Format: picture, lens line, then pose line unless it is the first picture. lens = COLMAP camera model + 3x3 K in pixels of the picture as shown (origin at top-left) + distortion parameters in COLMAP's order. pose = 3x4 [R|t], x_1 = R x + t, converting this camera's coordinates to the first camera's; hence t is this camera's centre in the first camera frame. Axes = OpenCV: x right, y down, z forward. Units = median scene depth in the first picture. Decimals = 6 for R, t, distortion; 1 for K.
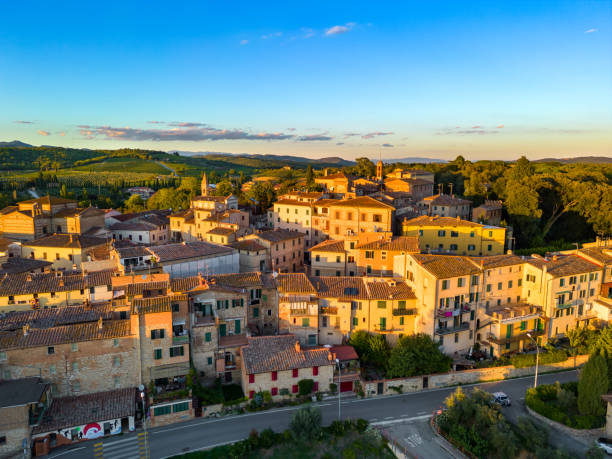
lens RADIAL K [[423.7, 0, 306.0], [0, 423.7, 229.5], [0, 0, 1]] dist [0.062899, -0.048400]
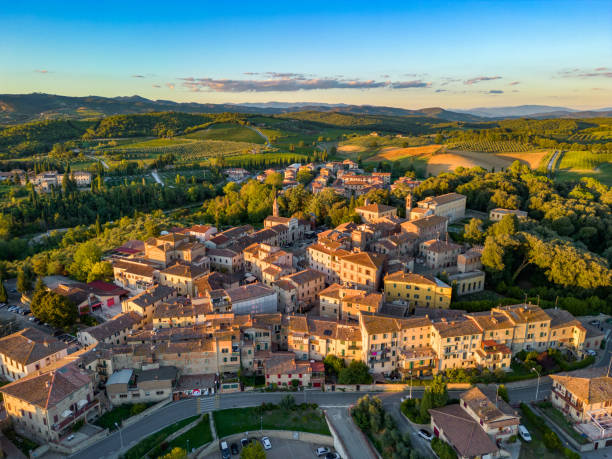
lens RADIAL K [[423.7, 0, 306.0], [0, 423.7, 229.5], [0, 0, 1]] dist [0.062899, -0.048400]
pose [[0.975707, 0.050386, -0.213209, 0.388034], [-0.026211, 0.993051, 0.114731, -0.506305], [0.217508, -0.106355, 0.970247, -0.745683]]
